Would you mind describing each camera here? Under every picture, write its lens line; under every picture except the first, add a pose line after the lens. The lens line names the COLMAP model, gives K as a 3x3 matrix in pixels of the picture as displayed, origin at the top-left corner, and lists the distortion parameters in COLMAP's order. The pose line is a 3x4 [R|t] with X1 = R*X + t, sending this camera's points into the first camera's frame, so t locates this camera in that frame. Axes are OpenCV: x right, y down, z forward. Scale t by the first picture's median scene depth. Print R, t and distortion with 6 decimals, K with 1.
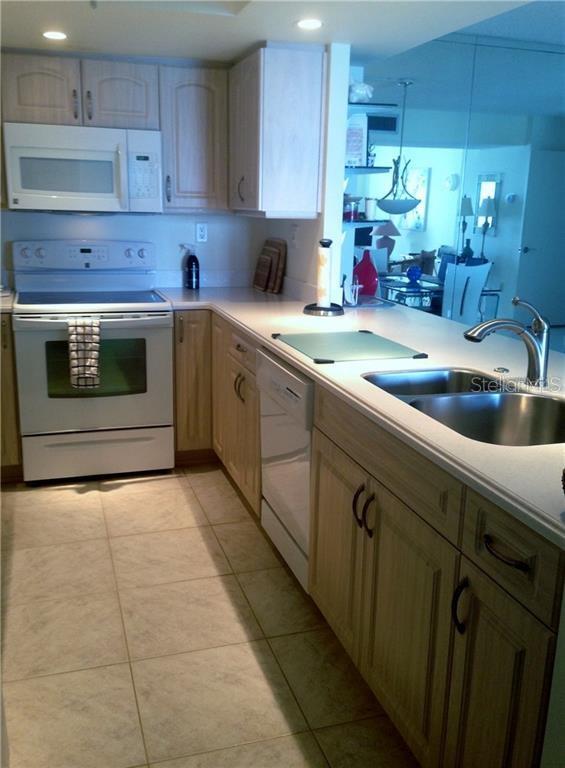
lens RADIAL K [[719.5, 0, 282.5], [0, 719.5, 384.0], [0, 0, 1]] dist [0.051064, -0.012362]
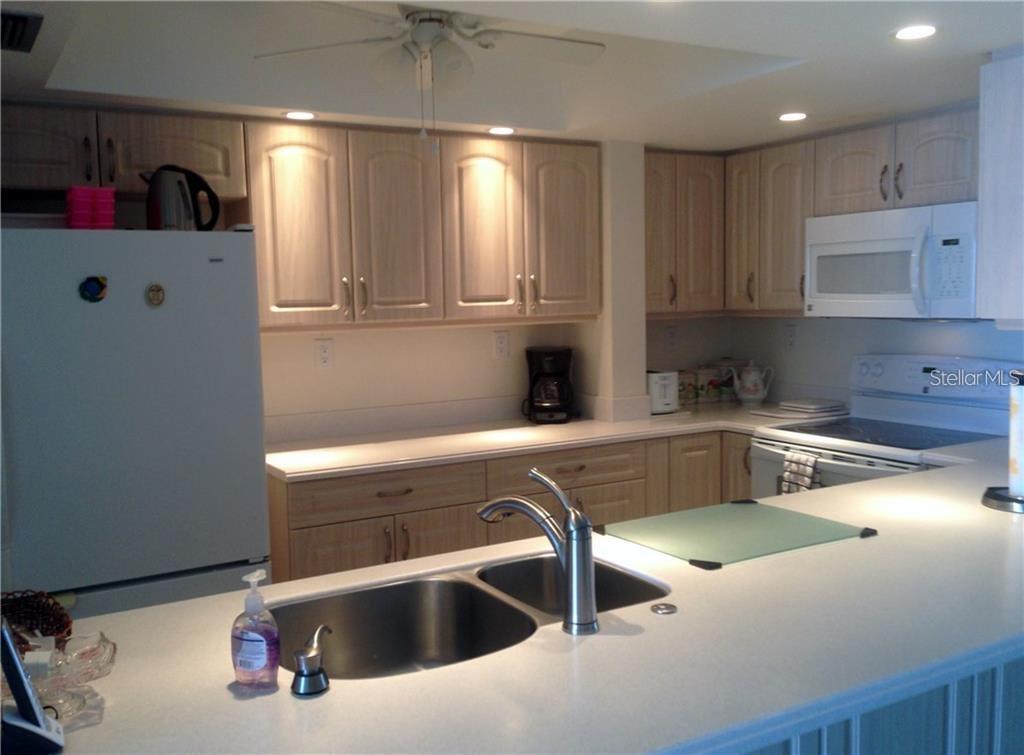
lens RADIAL K [[959.3, 0, 512.0], [0, 959.3, 377.5], [0, 0, 1]] dist [0.051064, -0.012362]
pose [[0.223717, 0.060497, -0.972775, 0.642999], [-0.209944, 0.977633, 0.012516, -0.115278], [0.951774, 0.201428, 0.231414, 0.435068]]
